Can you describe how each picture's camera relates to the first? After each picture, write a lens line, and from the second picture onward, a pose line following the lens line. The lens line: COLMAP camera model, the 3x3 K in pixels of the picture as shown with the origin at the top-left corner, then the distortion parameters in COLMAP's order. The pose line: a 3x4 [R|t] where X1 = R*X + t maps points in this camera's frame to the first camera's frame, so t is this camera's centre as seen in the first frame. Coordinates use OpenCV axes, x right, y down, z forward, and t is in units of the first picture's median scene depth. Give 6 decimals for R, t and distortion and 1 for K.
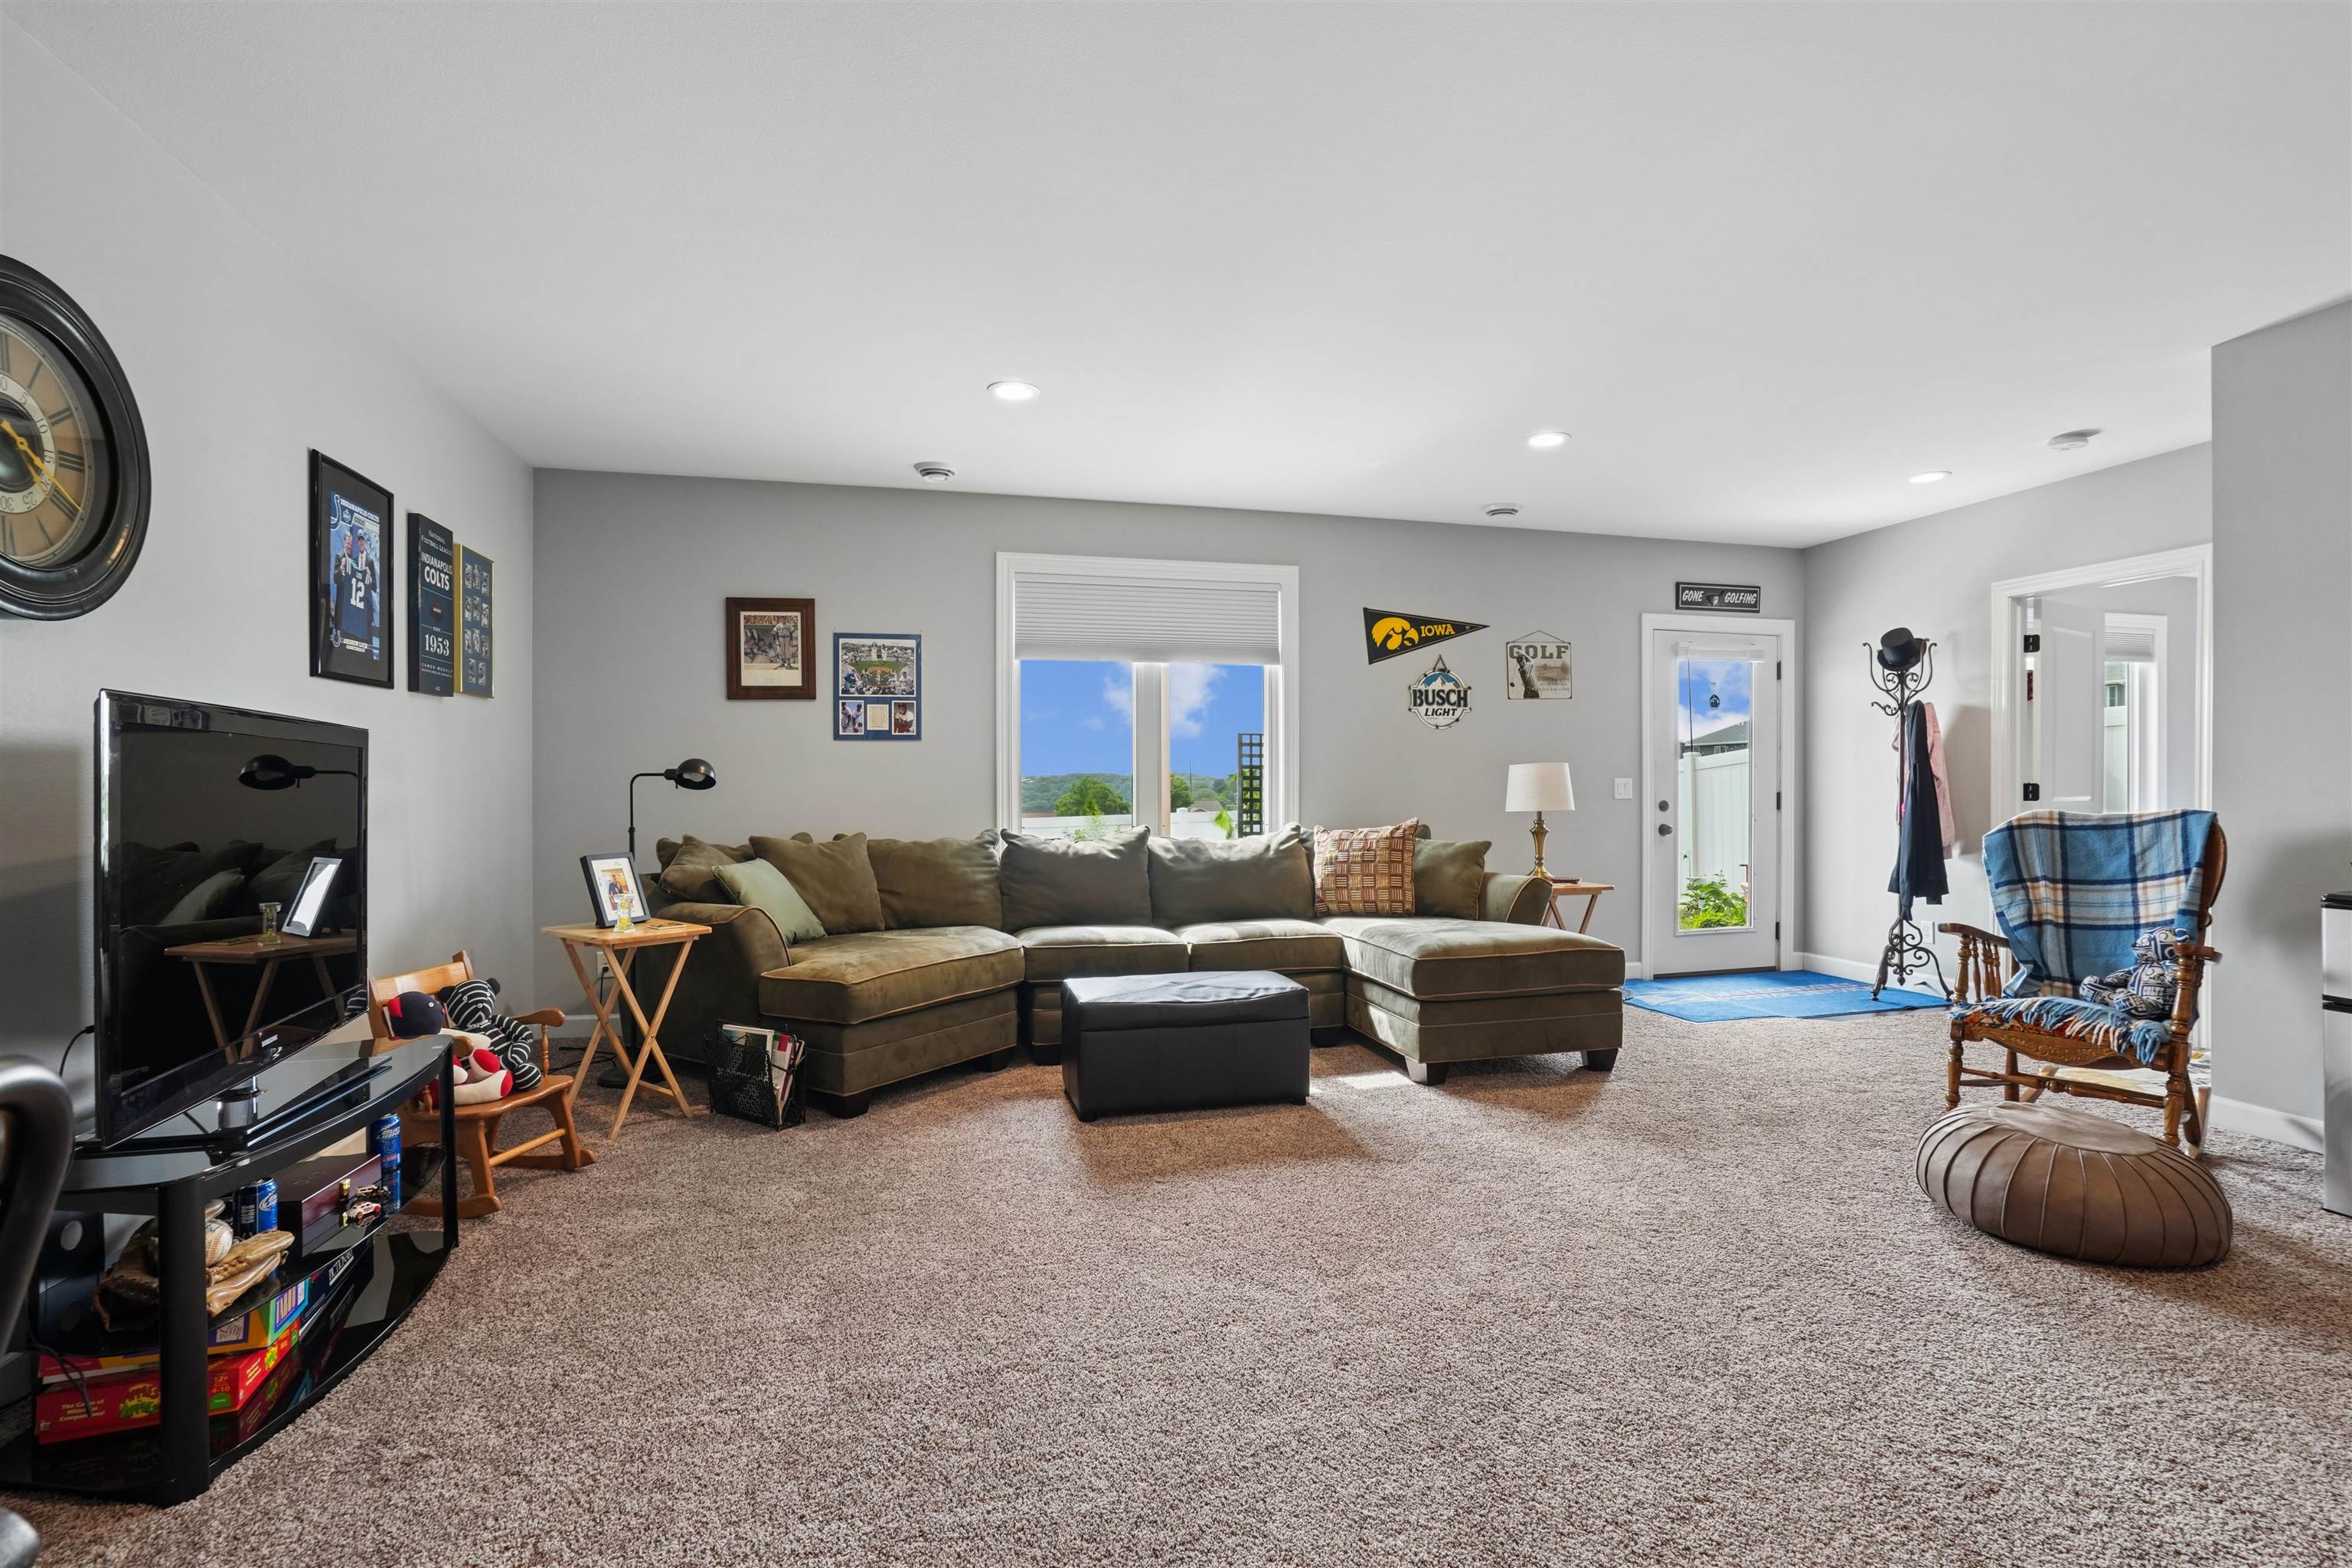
lens RADIAL K [[1092.9, 0, 1183.4], [0, 1092.9, 780.0], [0, 0, 1]] dist [-0.076786, 0.037216]
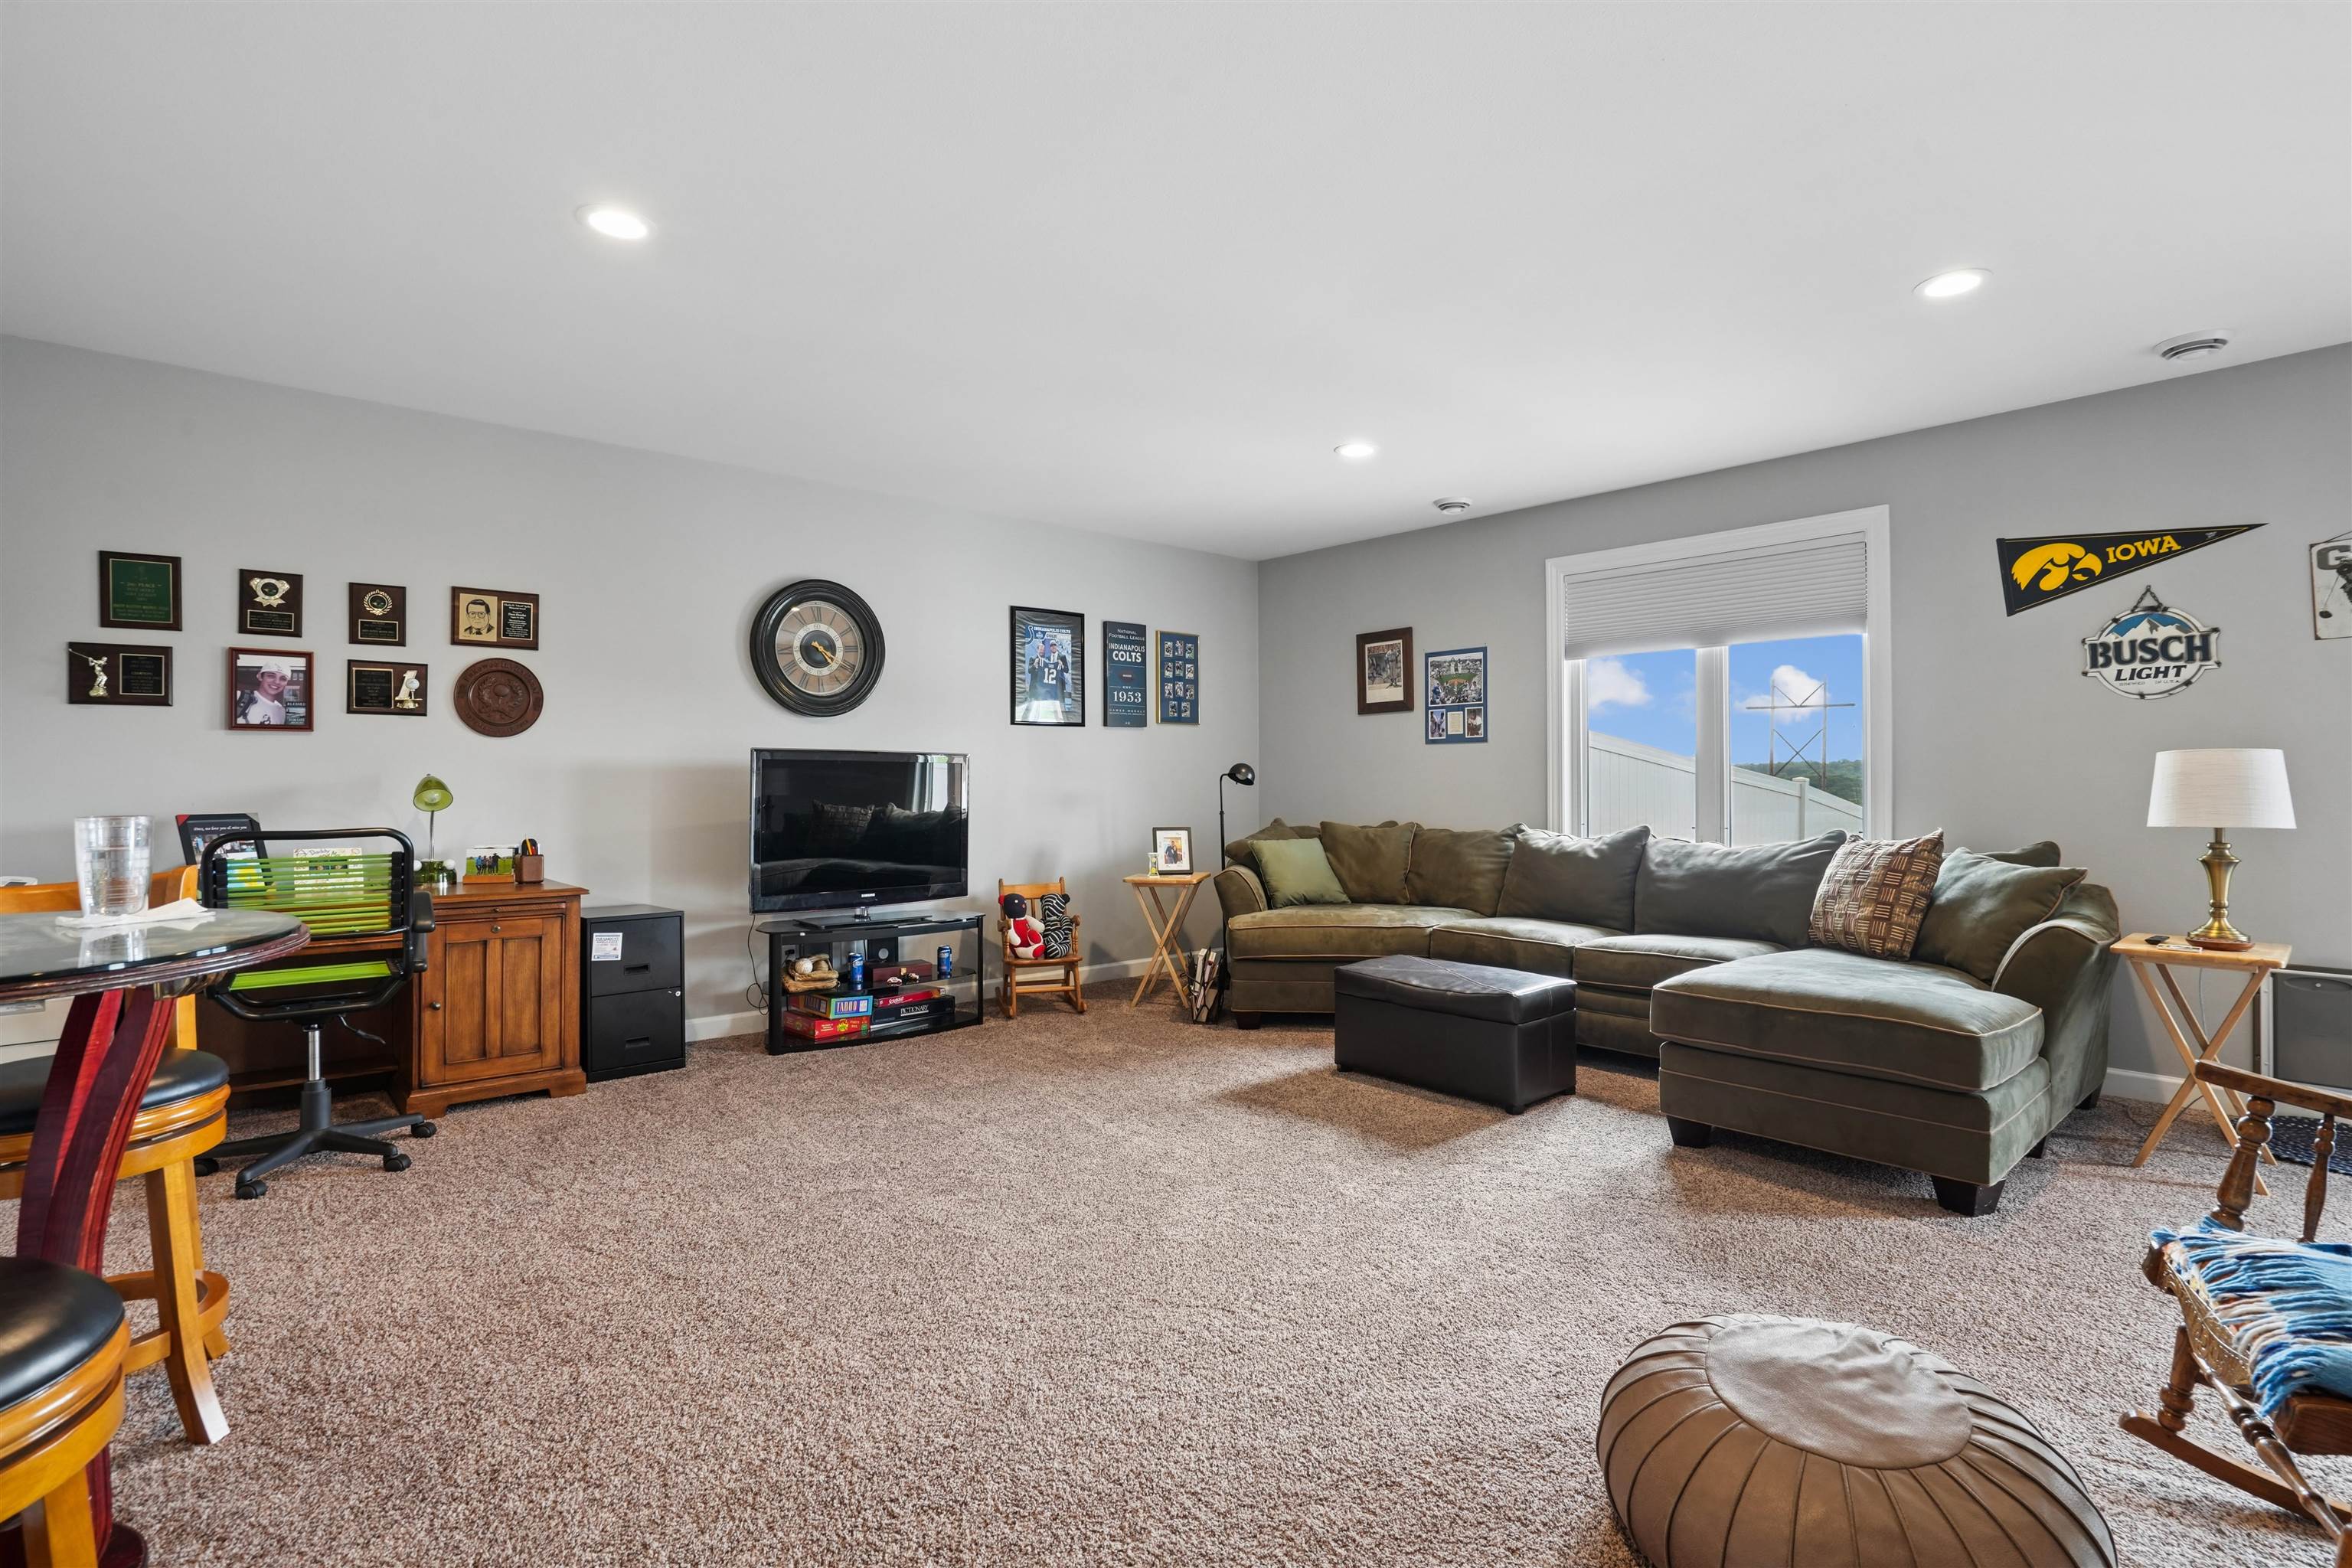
lens RADIAL K [[1092.9, 0, 1183.4], [0, 1092.9, 780.0], [0, 0, 1]] dist [-0.076786, 0.037216]
pose [[0.456927, 0.001758, -0.889502, 0.604996], [0.004893, 0.999978, 0.004490, -0.004012], [0.889491, -0.006404, 0.456908, 0.216907]]
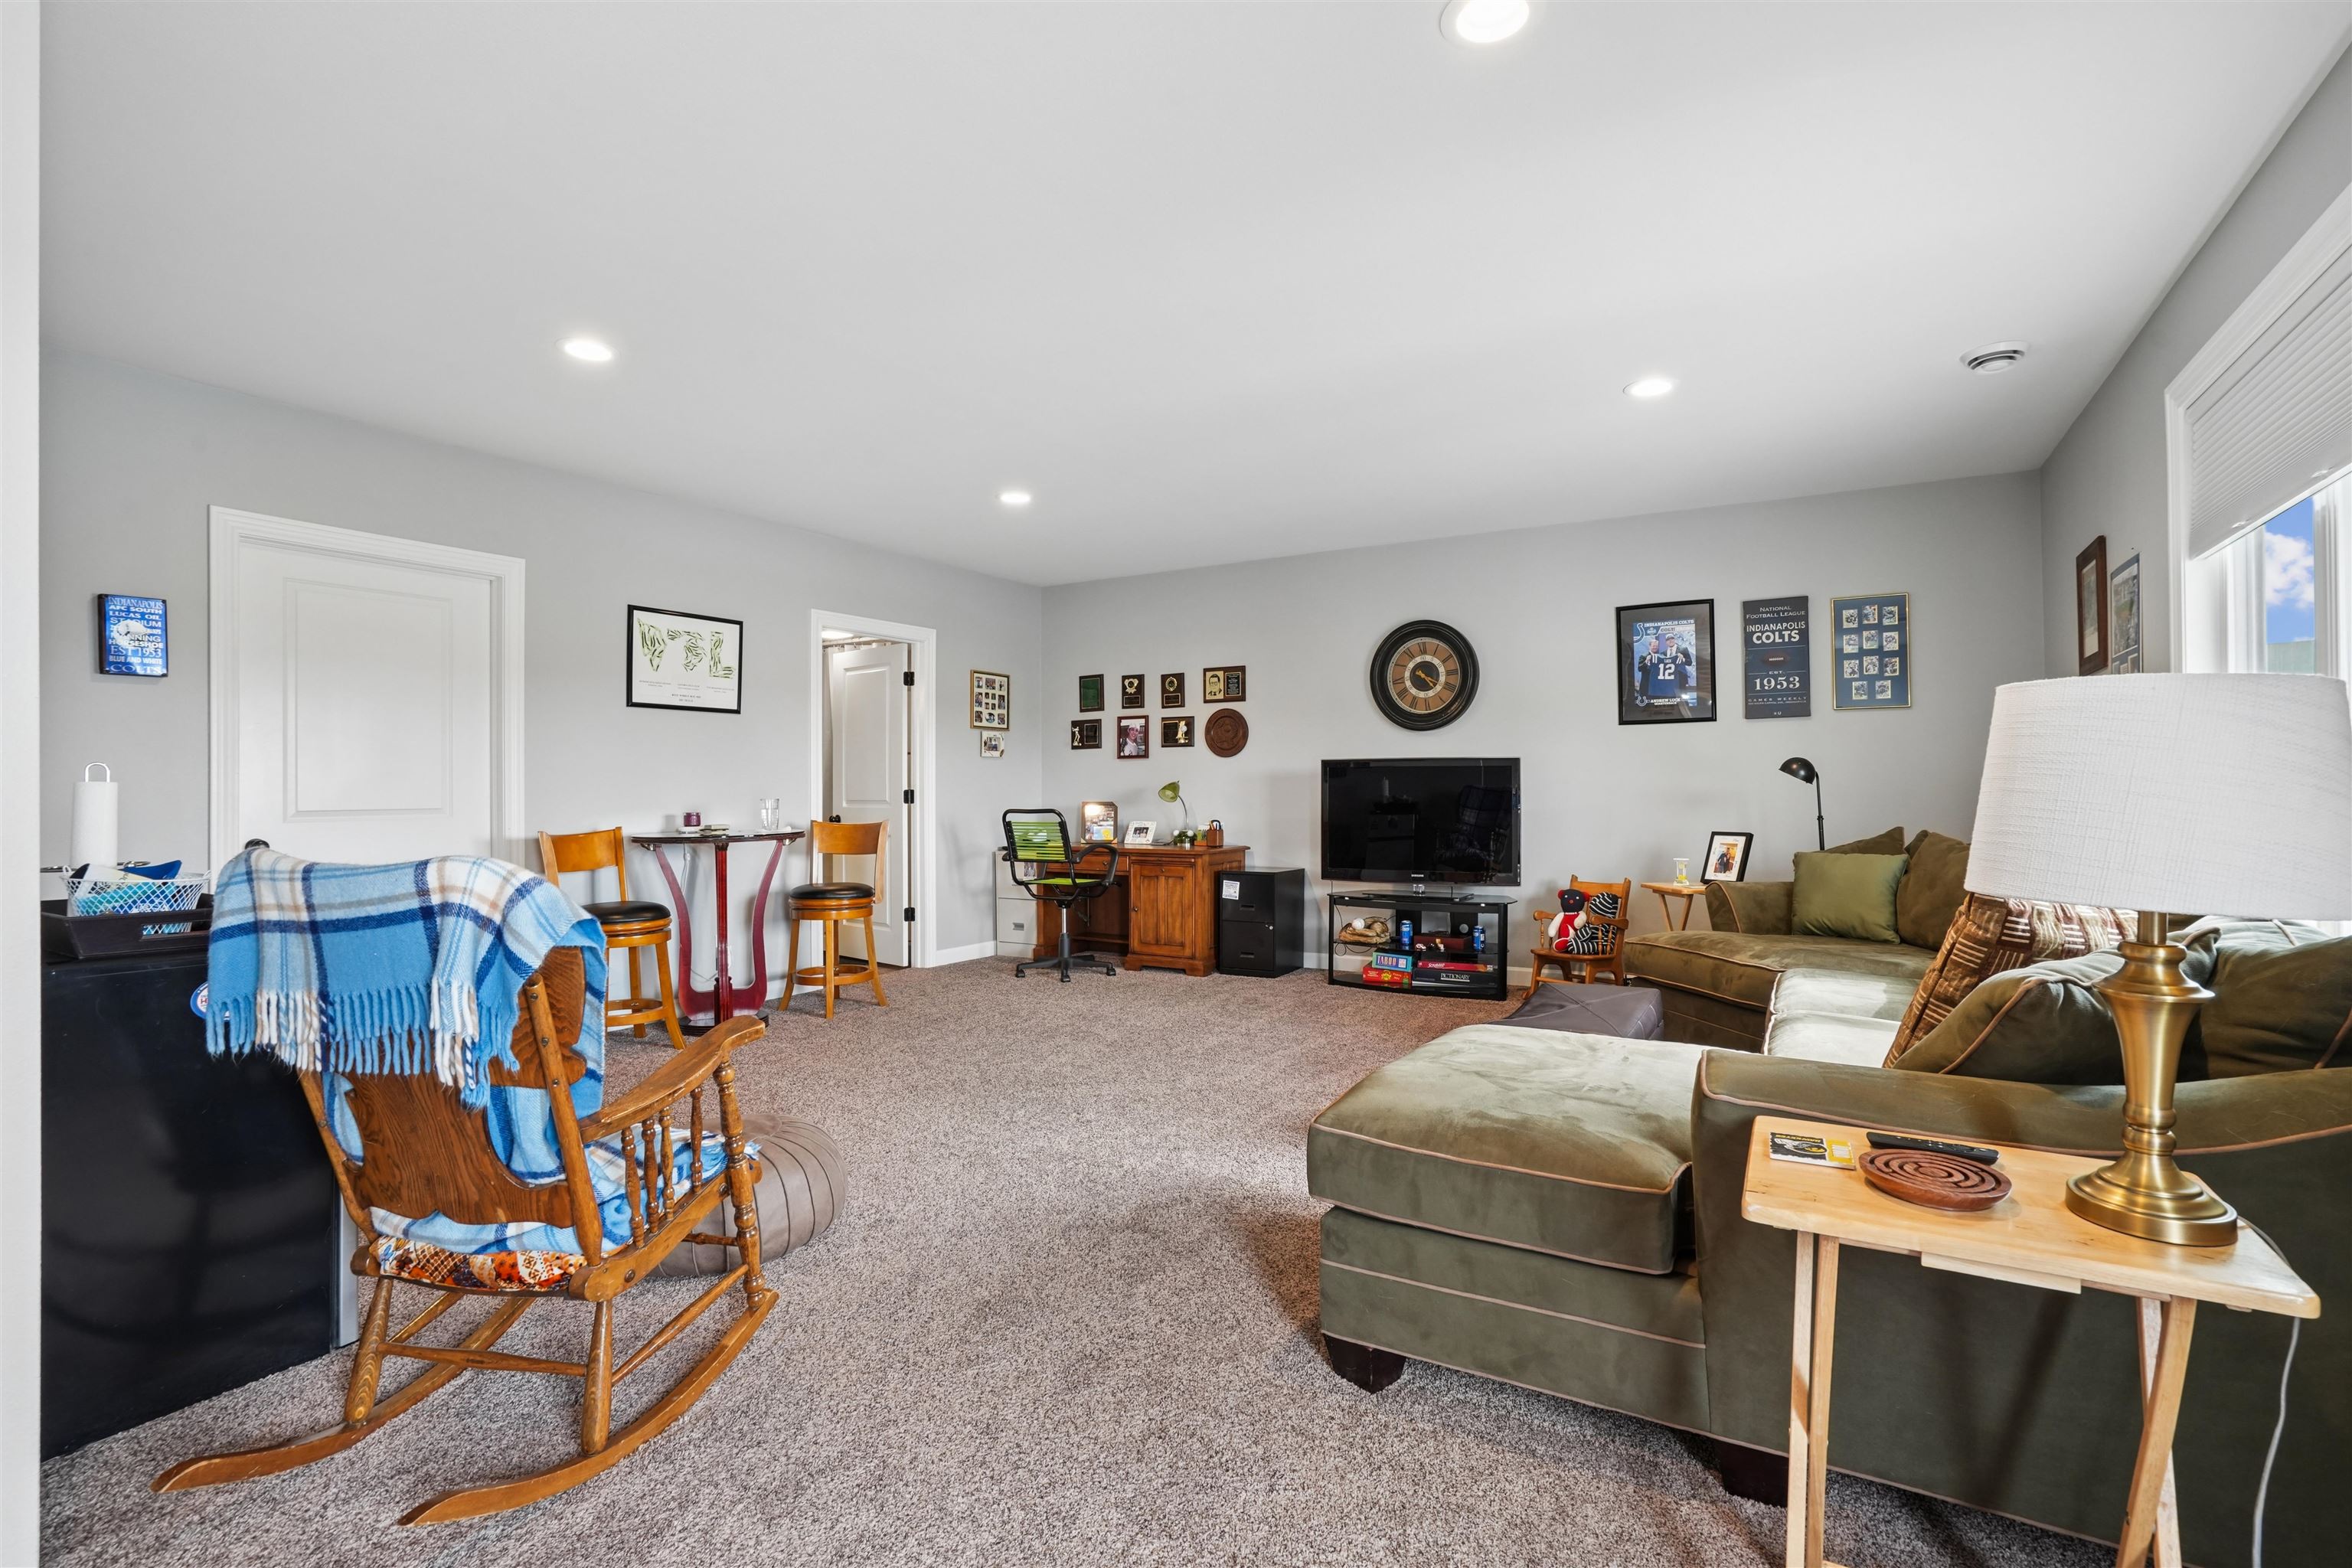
lens RADIAL K [[1084.9, 0, 1201.1], [0, 1084.9, 777.3], [0, 0, 1]] dist [-0.029846, 0.000701]
pose [[-0.693999, 0.000801, -0.719975, 0.633942], [0.013240, 0.999844, -0.011651, 0.004611], [0.719854, -0.017618, -0.693902, 1.037181]]
